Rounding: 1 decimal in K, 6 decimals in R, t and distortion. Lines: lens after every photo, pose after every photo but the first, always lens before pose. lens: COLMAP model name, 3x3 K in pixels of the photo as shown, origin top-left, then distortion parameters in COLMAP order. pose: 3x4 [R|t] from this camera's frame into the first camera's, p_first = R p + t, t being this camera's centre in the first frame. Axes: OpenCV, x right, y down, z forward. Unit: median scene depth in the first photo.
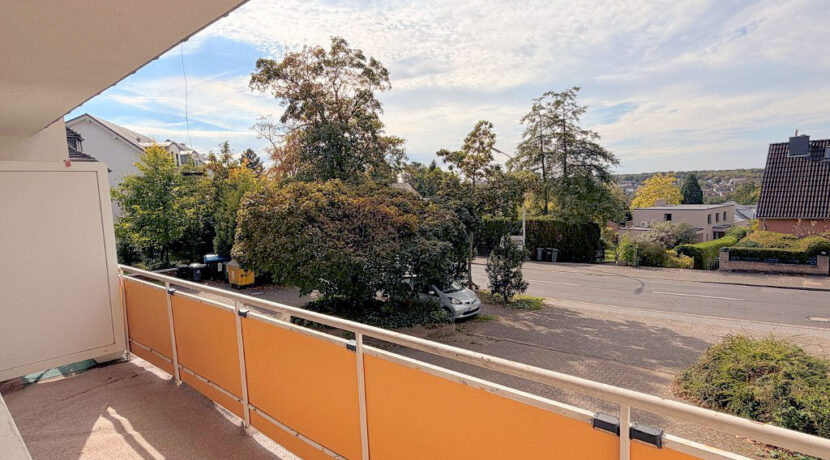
lens RADIAL K [[447.2, 0, 415.7], [0, 447.2, 231.5], [0, 0, 1]] dist [-0.002894, -0.000470]
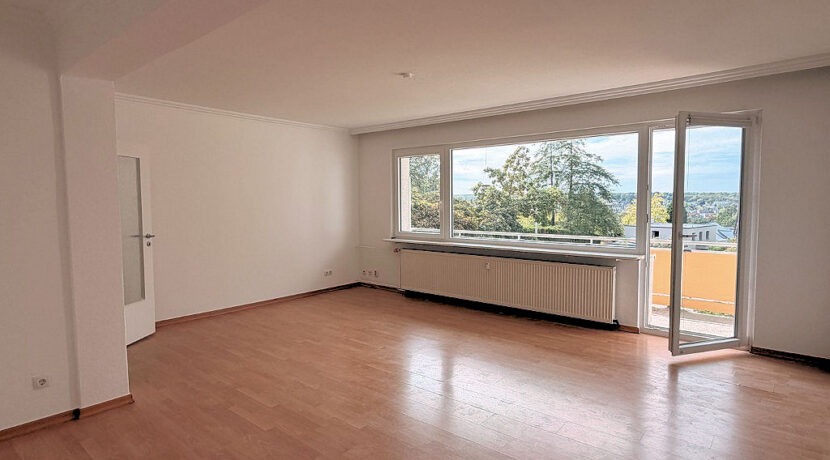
lens RADIAL K [[447.2, 0, 414.2], [0, 447.2, 227.5], [0, 0, 1]] dist [-0.002894, -0.000470]
pose [[0.998936, 0.039752, 0.023364, -0.095225], [-0.039005, 0.998739, -0.031593, 0.018766], [-0.024590, 0.030648, 0.999228, -0.139687]]
